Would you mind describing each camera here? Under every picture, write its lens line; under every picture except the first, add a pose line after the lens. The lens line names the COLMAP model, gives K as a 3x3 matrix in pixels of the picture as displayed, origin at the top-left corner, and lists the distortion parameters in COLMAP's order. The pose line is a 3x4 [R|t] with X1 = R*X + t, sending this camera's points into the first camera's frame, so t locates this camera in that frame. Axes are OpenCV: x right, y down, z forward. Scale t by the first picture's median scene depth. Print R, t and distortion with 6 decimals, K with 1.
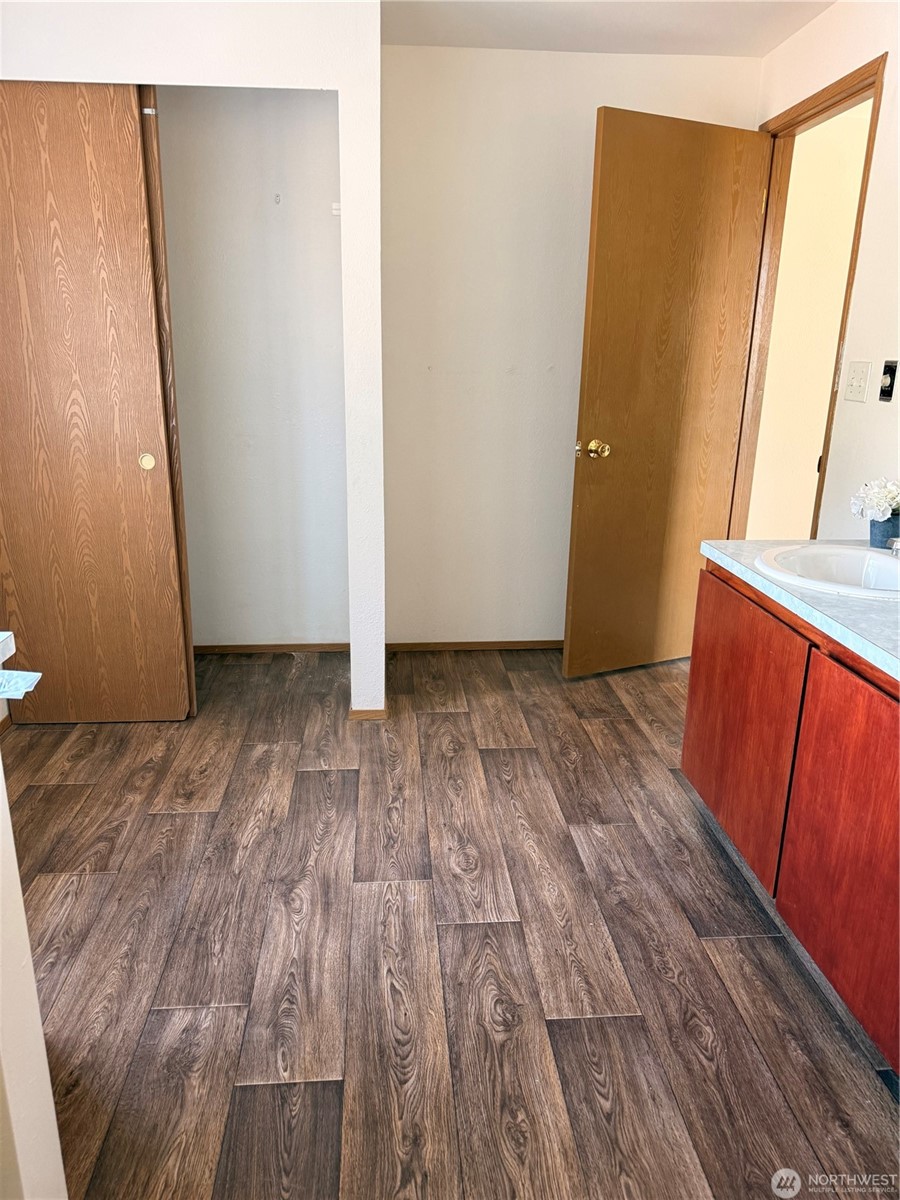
lens RADIAL K [[856.2, 0, 470.4], [0, 856.2, 628.7], [0, 0, 1]] dist [0.035246, -0.032999]
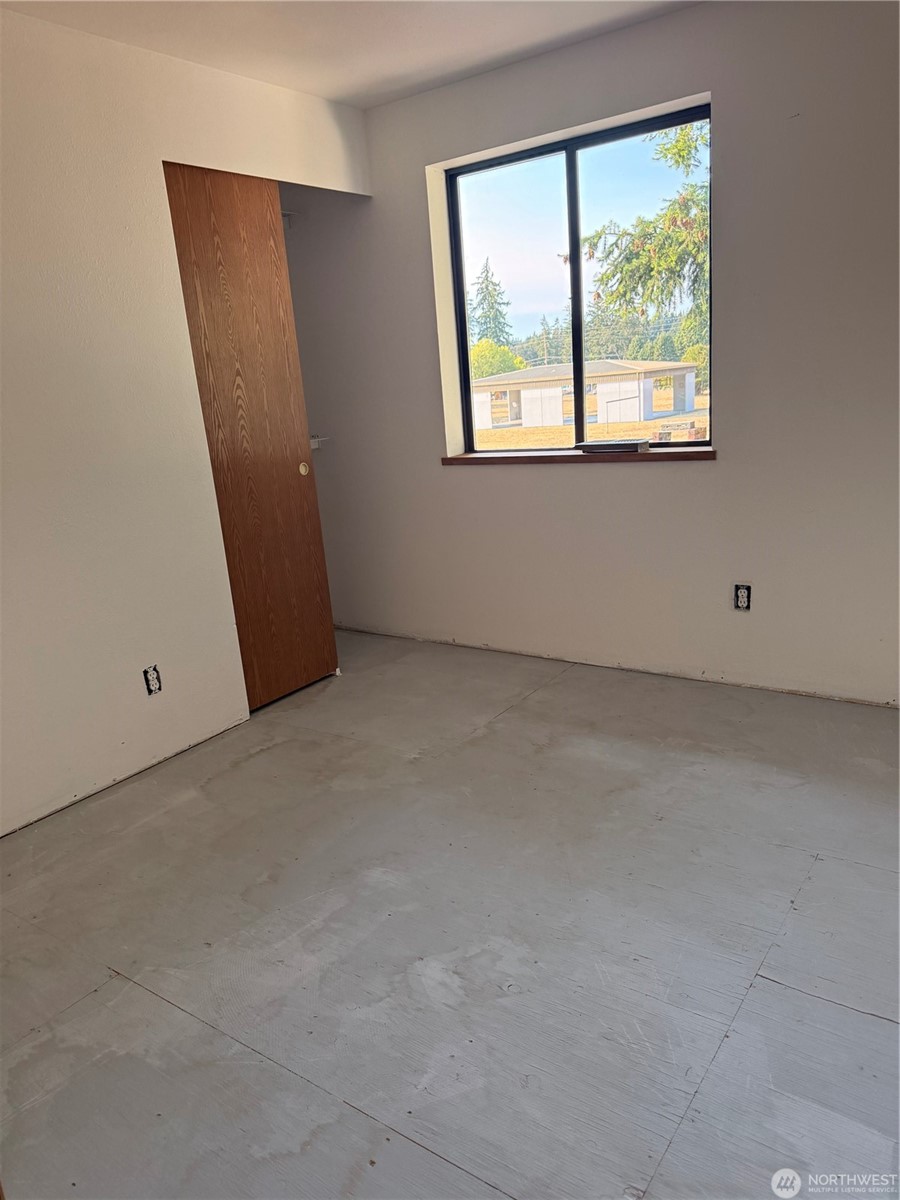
lens RADIAL K [[856.2, 0, 461.5], [0, 856.2, 595.8], [0, 0, 1]] dist [0.035246, -0.032999]
pose [[0.648194, -0.253681, 0.717977, -1.177116], [0.312372, 0.948474, 0.053111, 0.040751], [-0.694456, 0.189850, 0.694038, 0.027584]]
